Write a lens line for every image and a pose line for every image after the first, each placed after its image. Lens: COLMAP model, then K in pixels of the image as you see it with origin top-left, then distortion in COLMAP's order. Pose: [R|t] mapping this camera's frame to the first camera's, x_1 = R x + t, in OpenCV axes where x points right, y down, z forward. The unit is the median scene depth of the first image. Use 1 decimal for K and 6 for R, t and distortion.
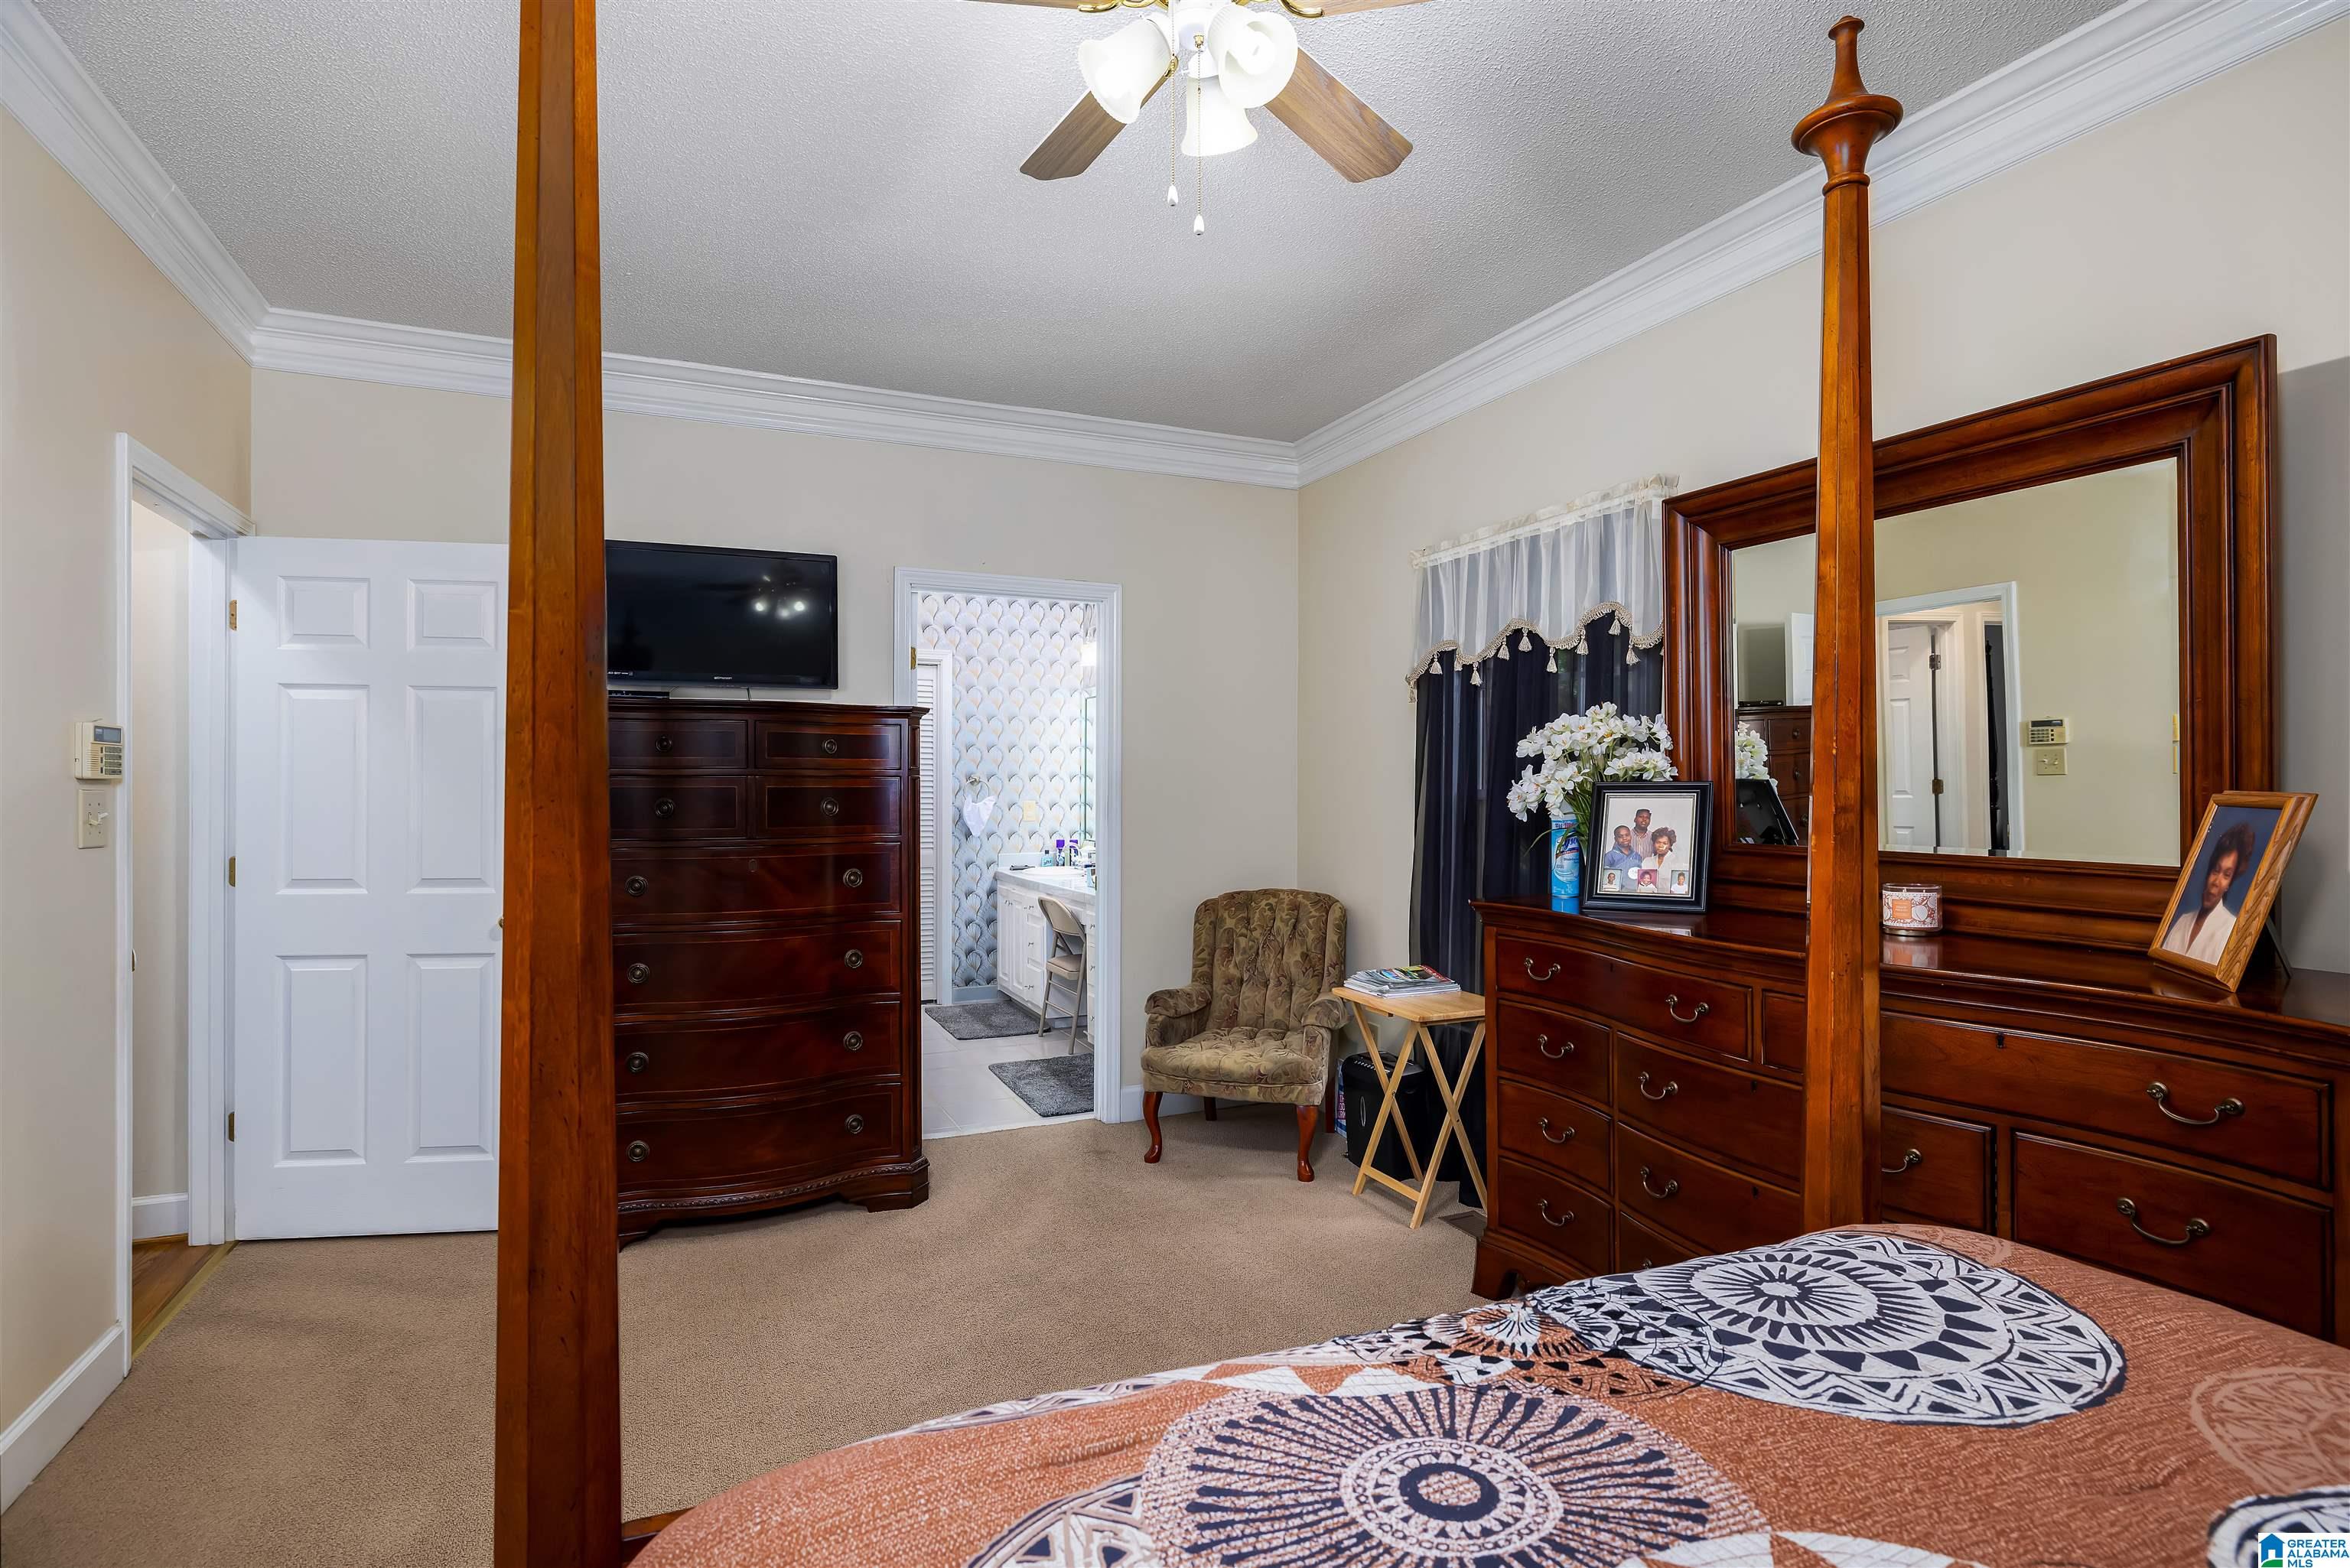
lens RADIAL K [[1150.0, 0, 1184.1], [0, 1150.0, 779.4], [0, 0, 1]] dist [-0.004761, -0.000554]
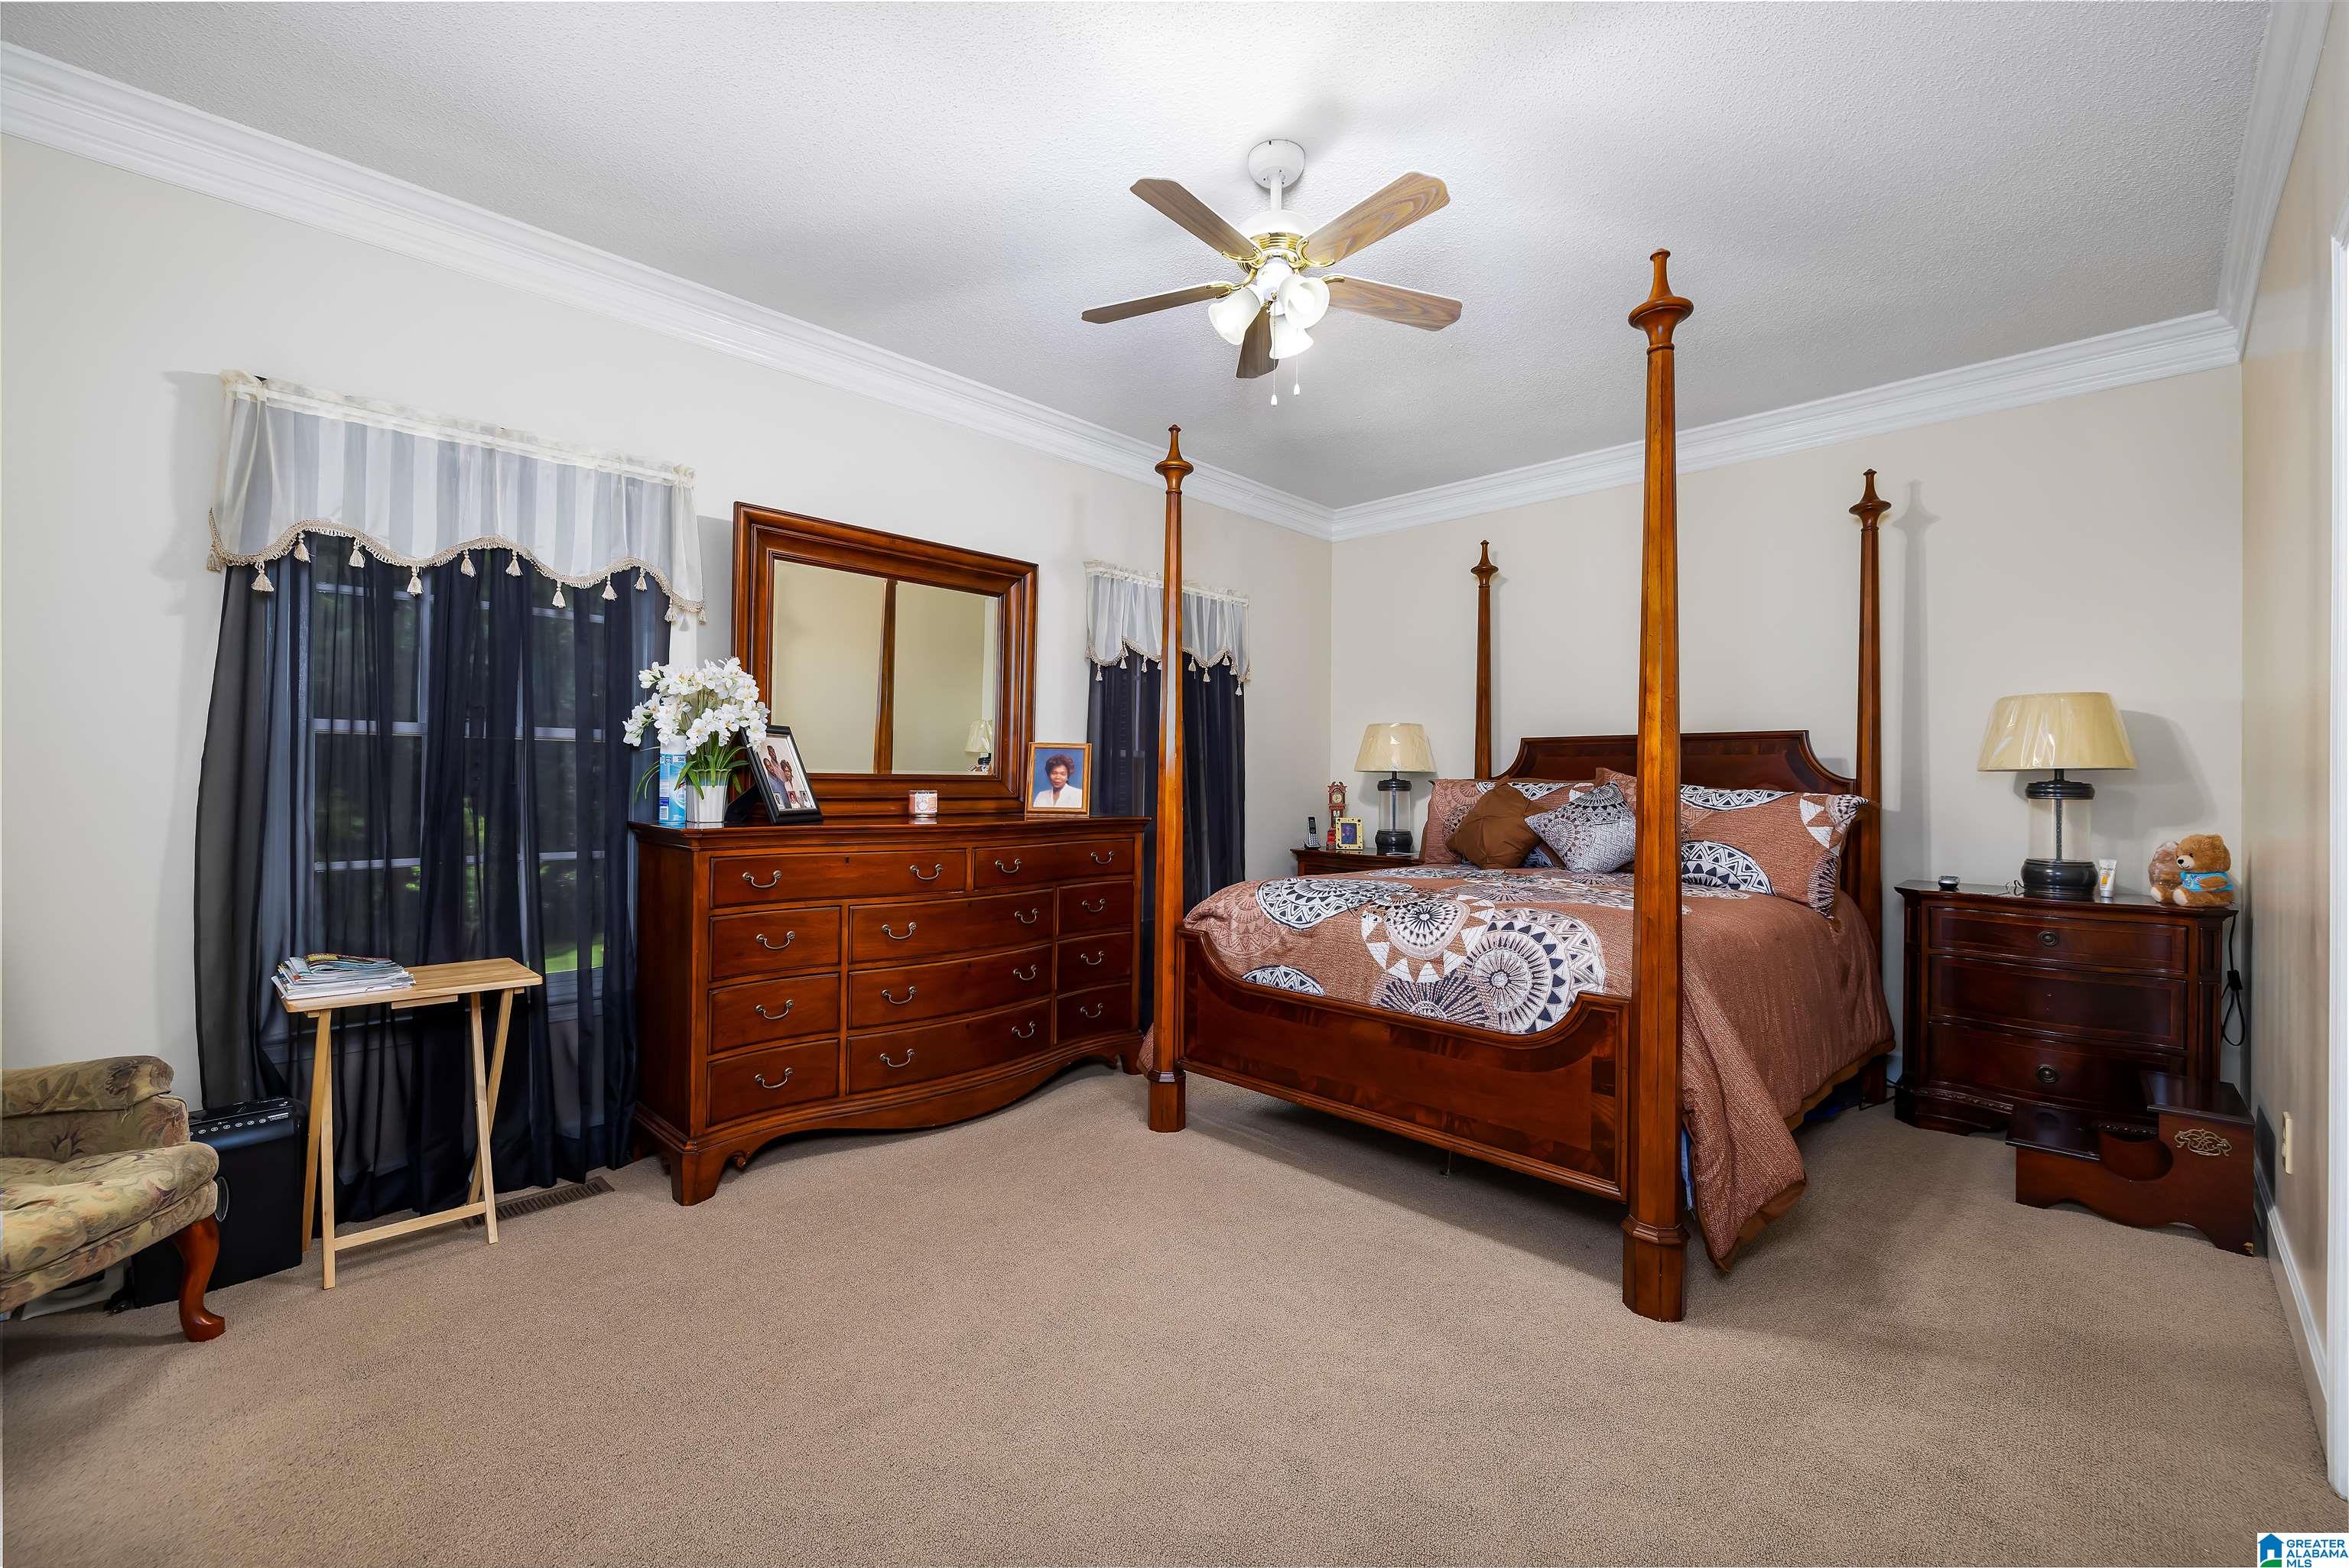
lens RADIAL K [[974.6, 0, 1174.5], [0, 974.6, 784.0], [0, 0, 1]] dist [-0.000396, -0.000008]
pose [[-0.352293, 0.003954, 0.935882, -0.650829], [-0.005568, 0.999965, -0.006321, 0.061275], [-0.935873, -0.007438, -0.352258, 0.802683]]
